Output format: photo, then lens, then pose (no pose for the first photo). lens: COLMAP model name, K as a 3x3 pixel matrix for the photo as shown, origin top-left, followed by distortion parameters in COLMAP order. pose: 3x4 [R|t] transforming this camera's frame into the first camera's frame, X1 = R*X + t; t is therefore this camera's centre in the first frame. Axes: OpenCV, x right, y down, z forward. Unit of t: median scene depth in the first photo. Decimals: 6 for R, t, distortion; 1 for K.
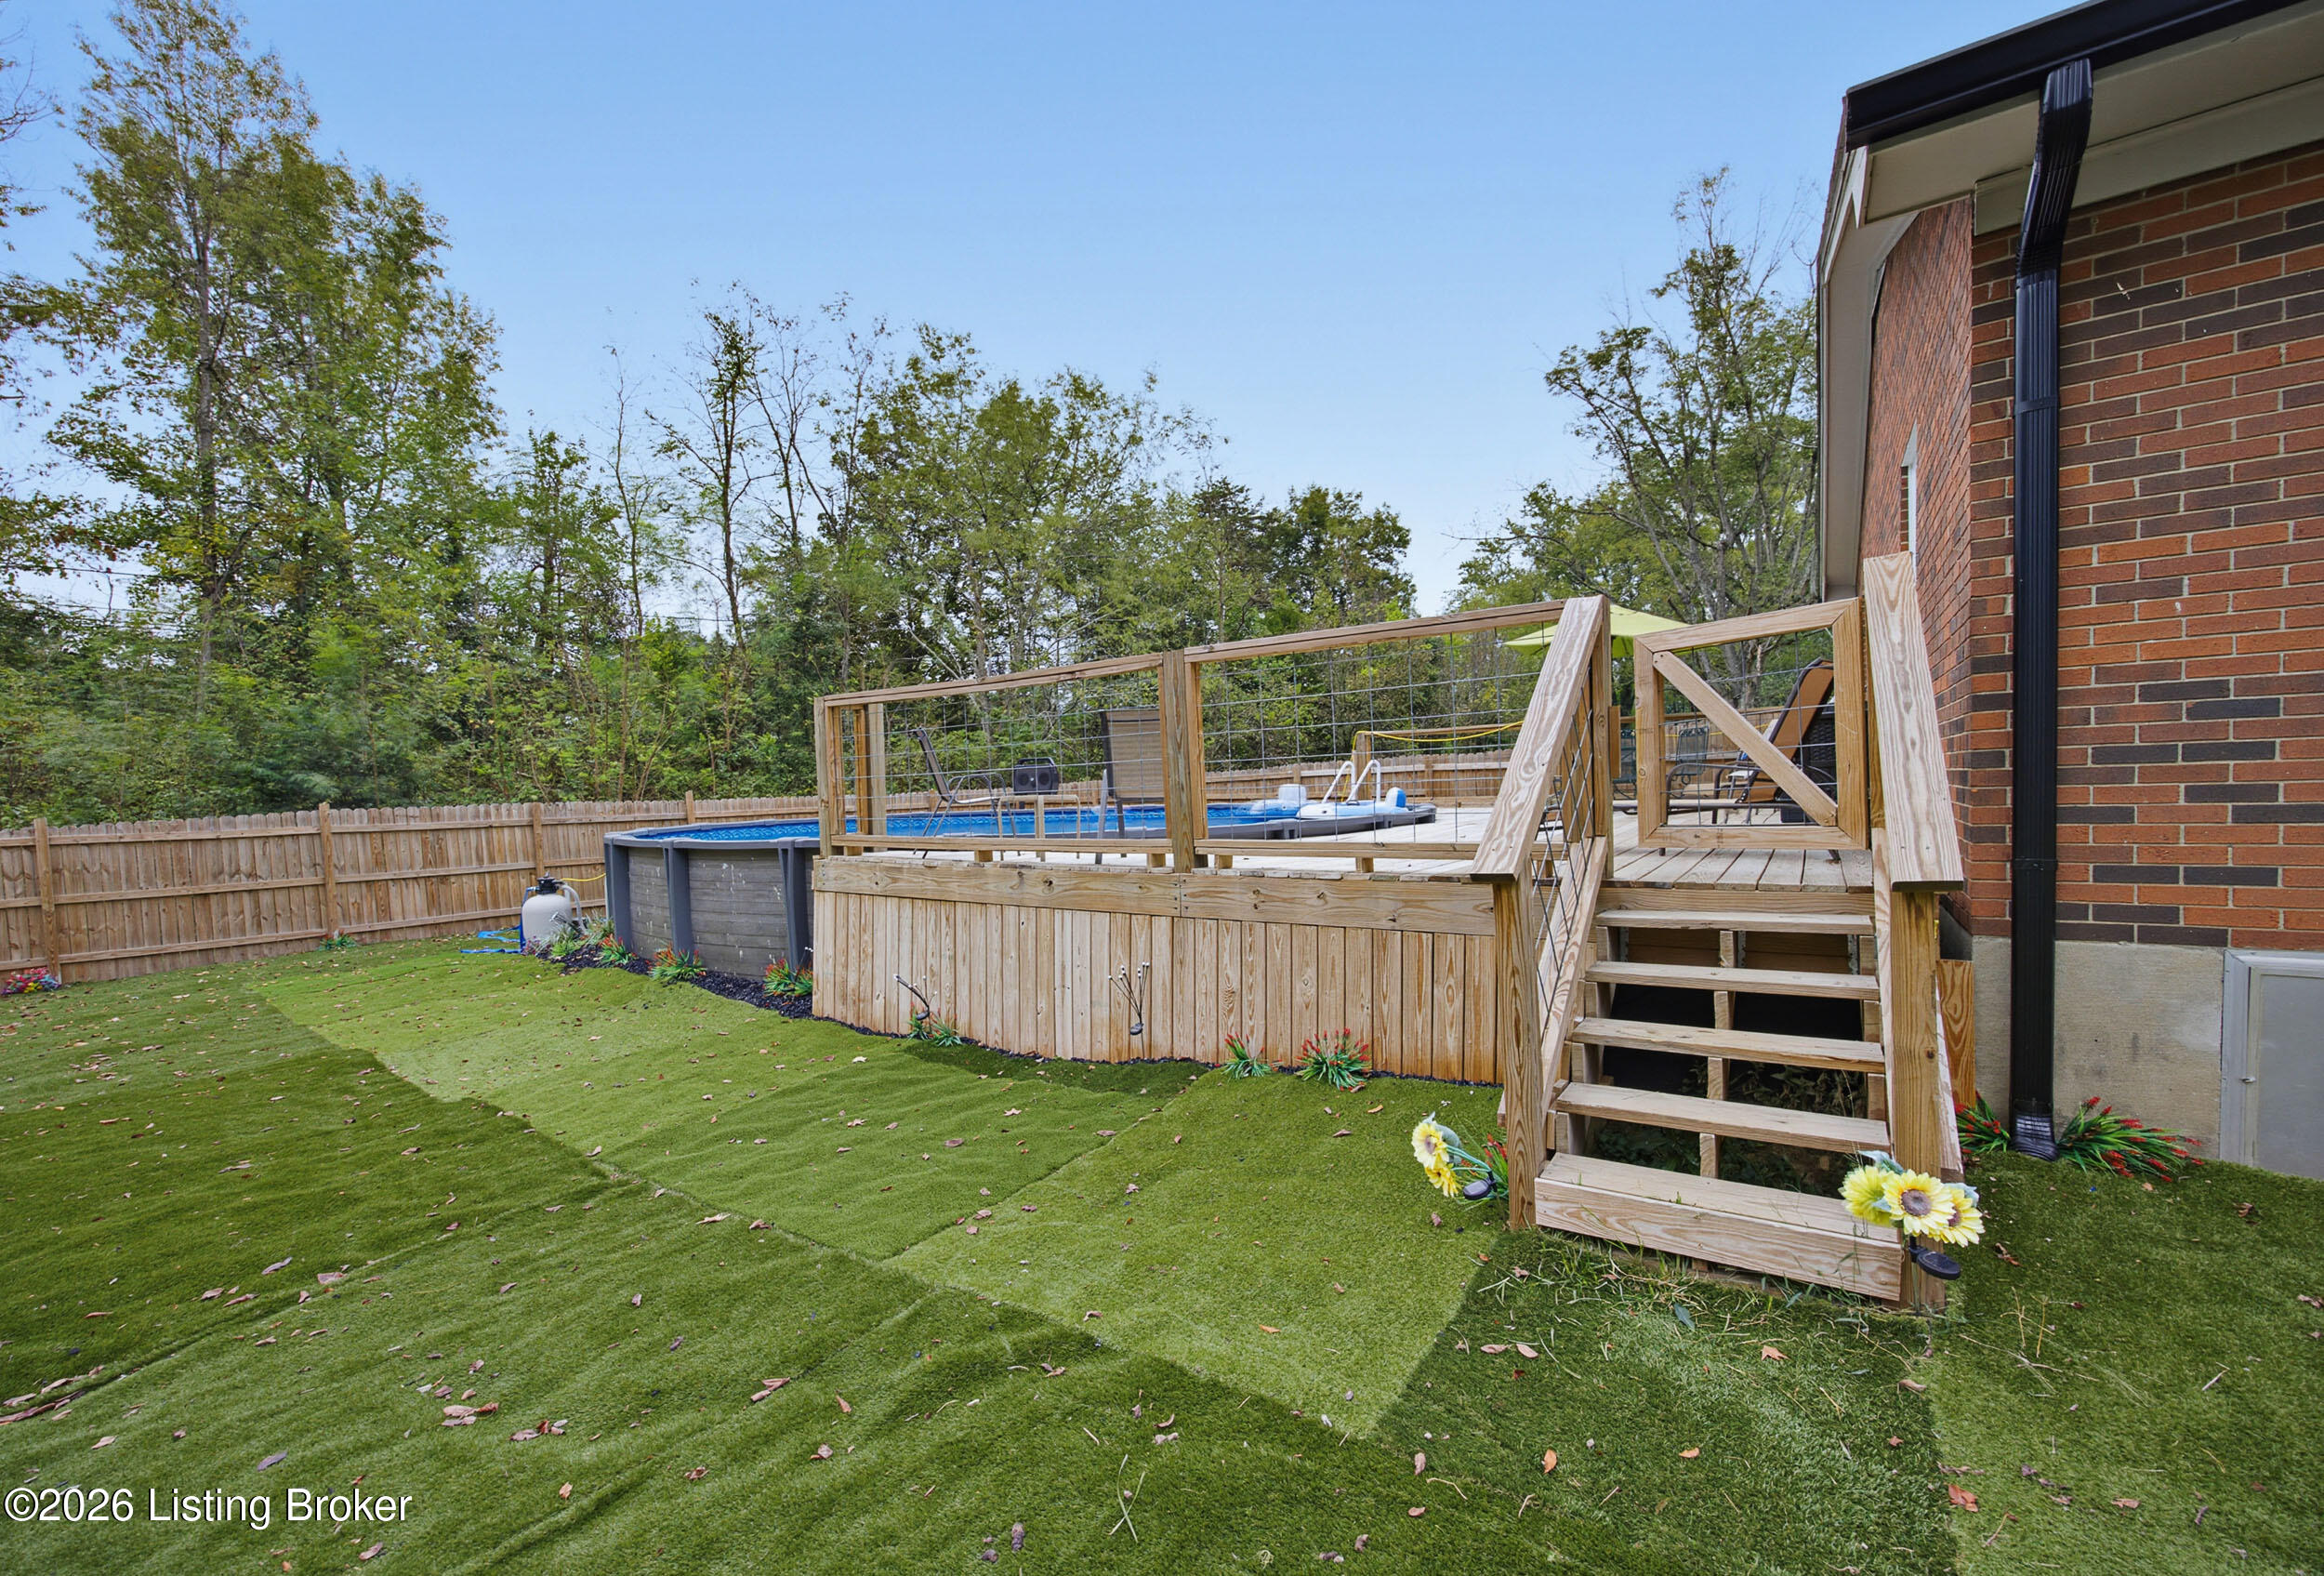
lens RADIAL K [[942.1, 0, 1111.7], [0, 942.1, 845.5], [0, 0, 1]] dist [0.001643, -0.000410]
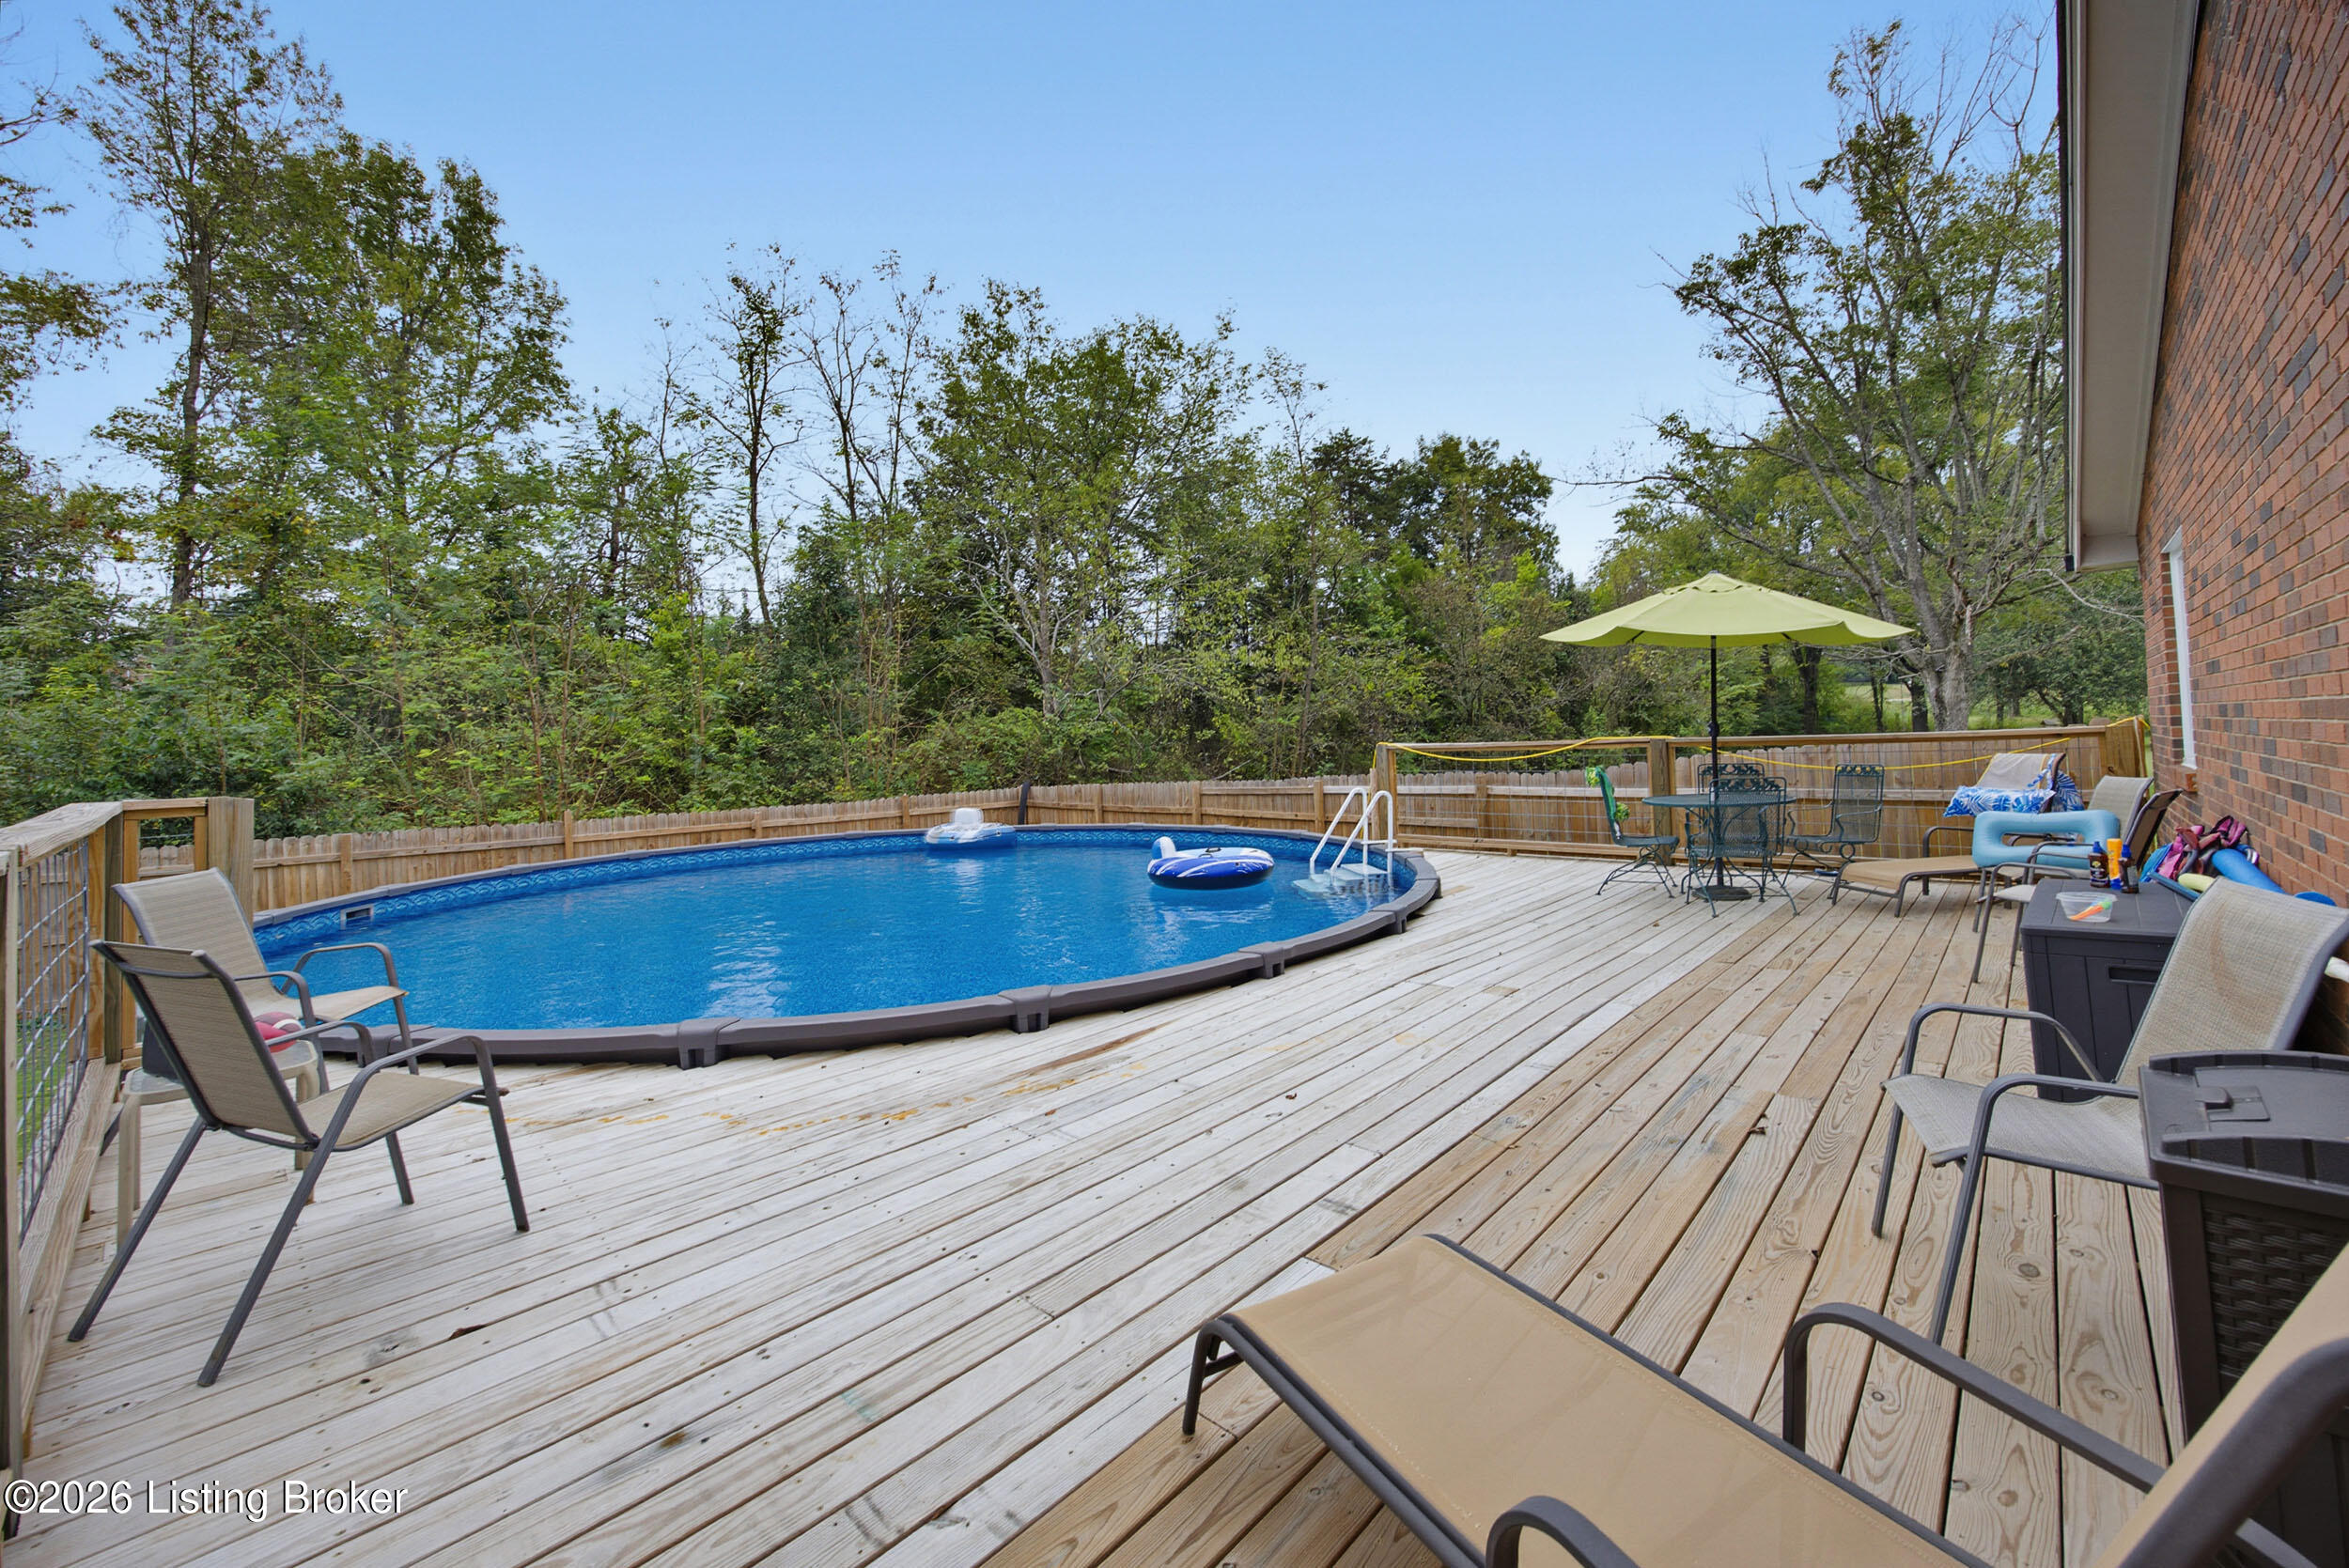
lens RADIAL K [[918.0, 0, 1171.0], [0, 918.0, 738.5], [0, 0, 1]] dist [-0.002846, 0.000461]
pose [[0.992948, 0.000792, -0.118547, 0.104873], [-0.007665, 0.998315, -0.057525, -0.046450], [0.118302, 0.058028, 0.991281, 0.150081]]
